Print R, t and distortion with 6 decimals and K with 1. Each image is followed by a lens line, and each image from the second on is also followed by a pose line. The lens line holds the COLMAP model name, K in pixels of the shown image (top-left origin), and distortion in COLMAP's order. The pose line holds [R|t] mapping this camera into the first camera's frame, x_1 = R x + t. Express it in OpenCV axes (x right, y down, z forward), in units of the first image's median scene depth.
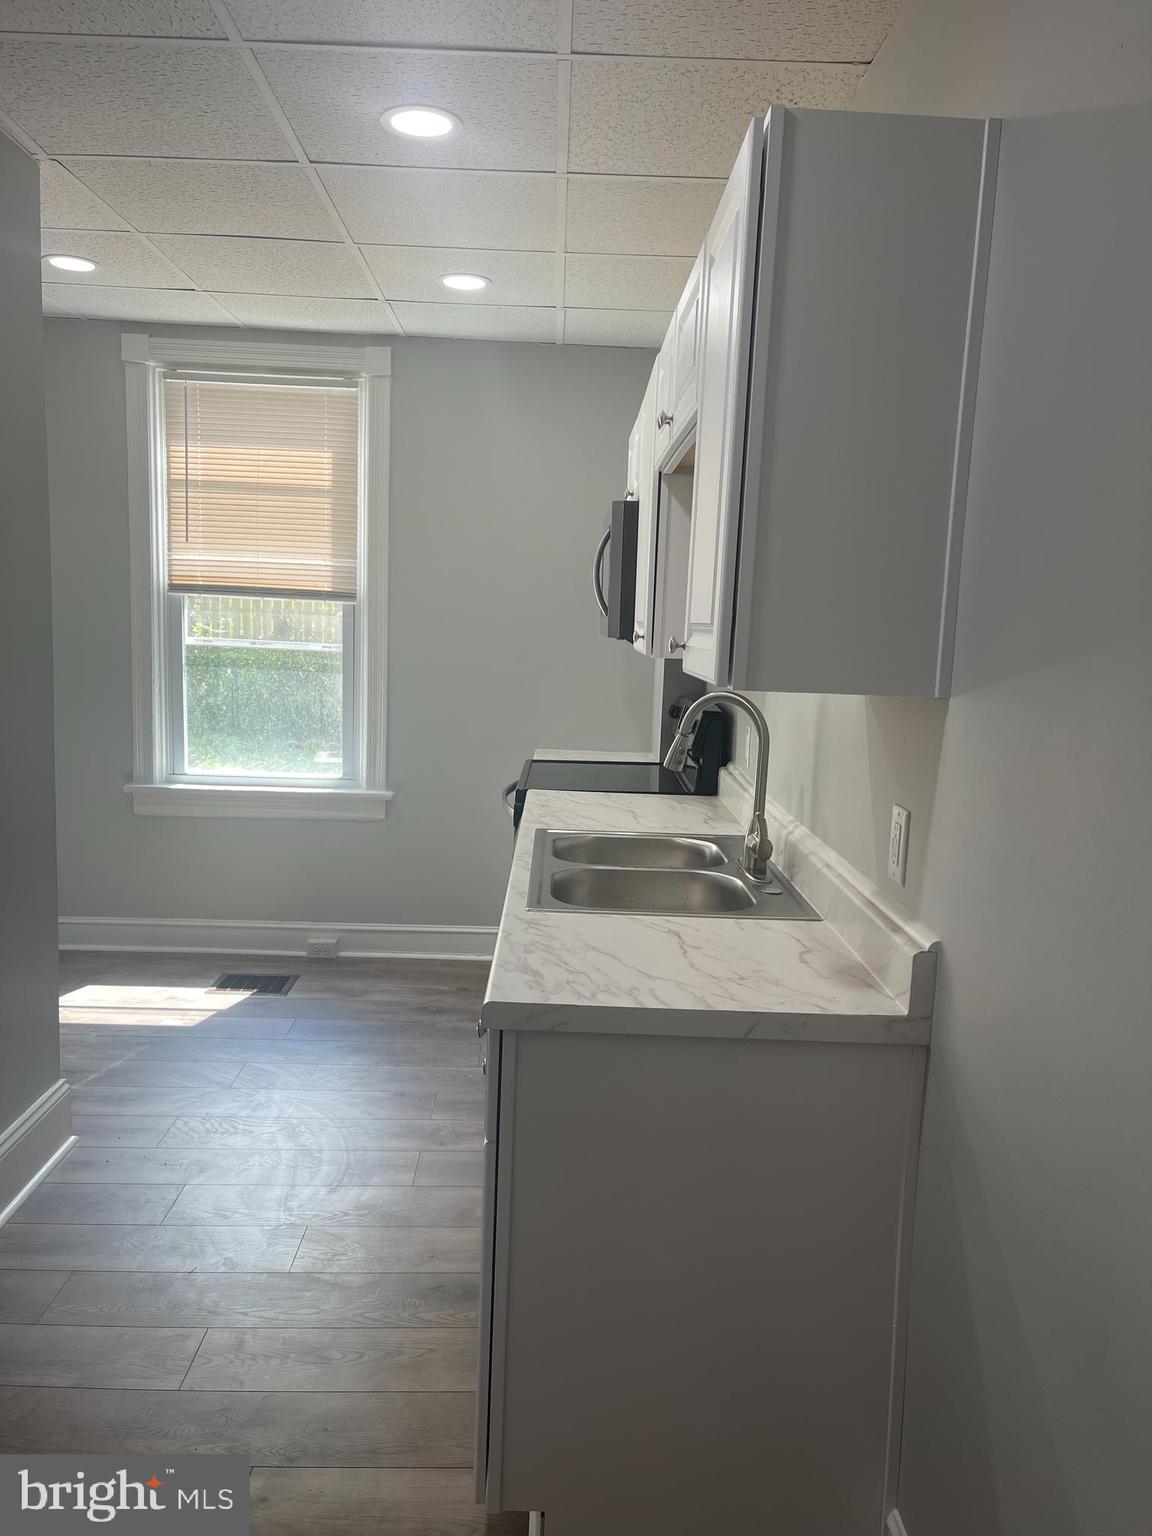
lens RADIAL K [[1160.7, 0, 571.4], [0, 1160.7, 785.4], [0, 0, 1]] dist [0.057614, -0.067377]
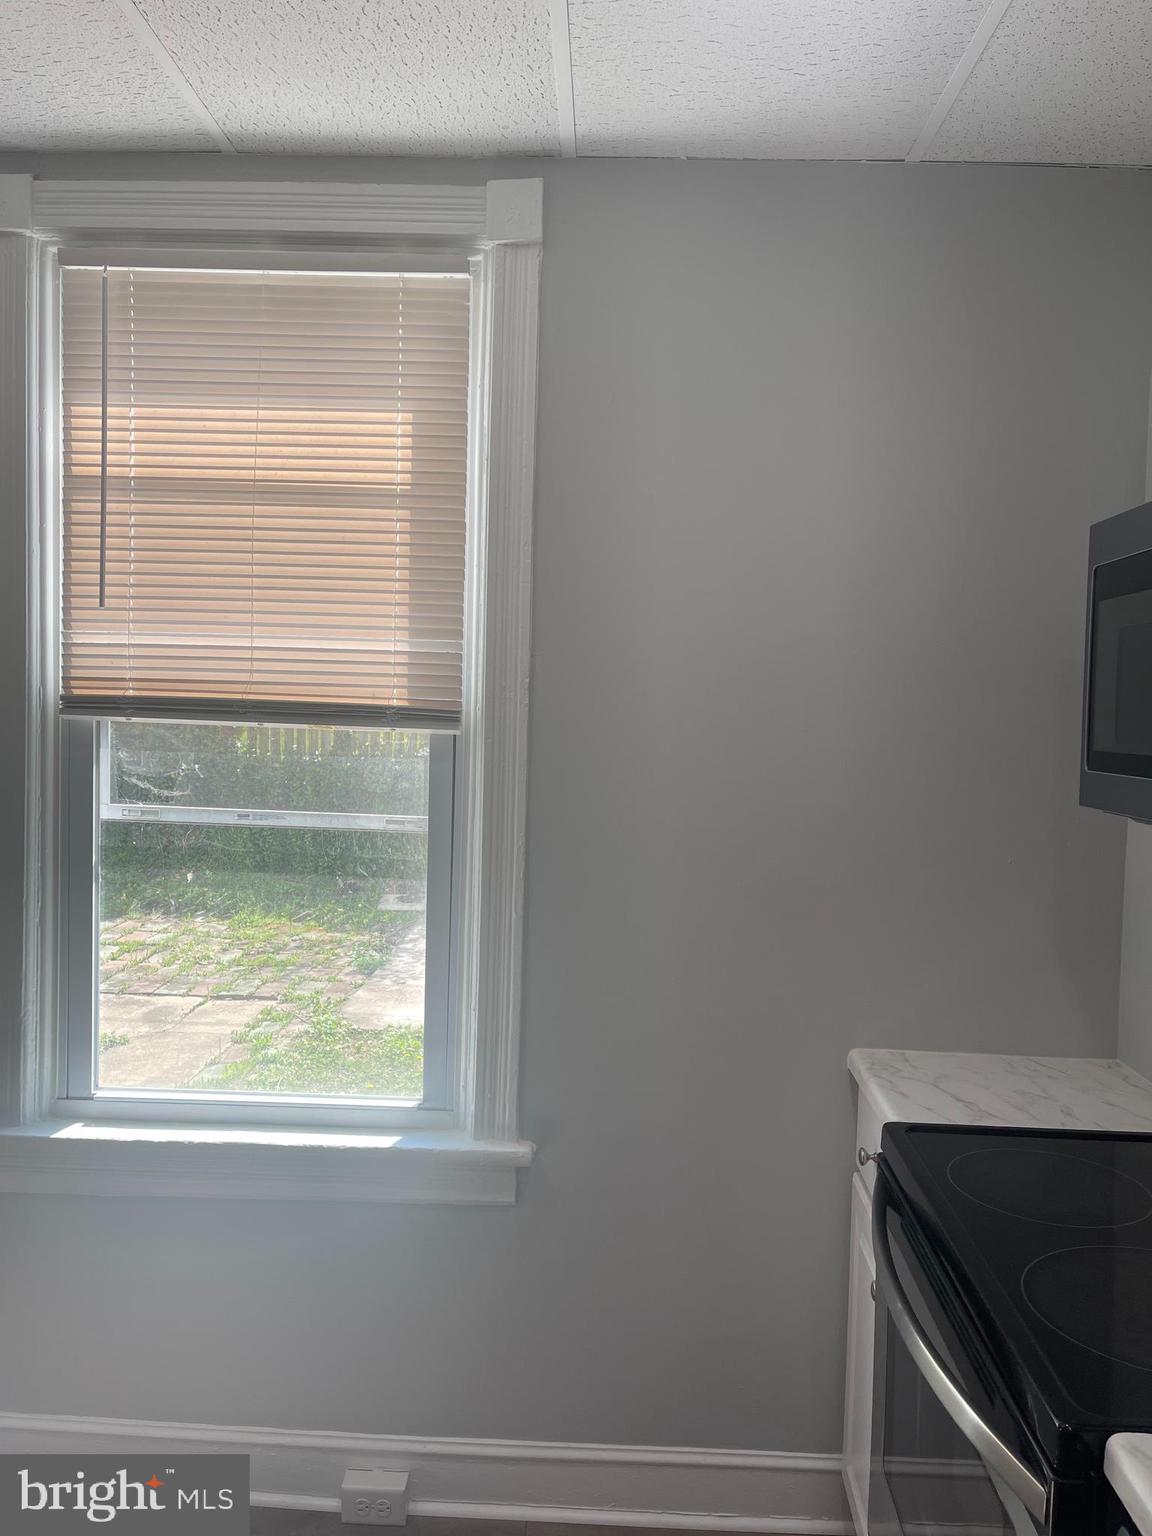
lens RADIAL K [[1160.7, 0, 583.3], [0, 1160.7, 763.3], [0, 0, 1]] dist [0.057614, -0.067377]
pose [[0.997828, -0.005651, -0.065625, -0.107145], [-0.000825, 0.995163, -0.098231, -0.100525], [0.065863, 0.098072, 0.992997, 0.555406]]
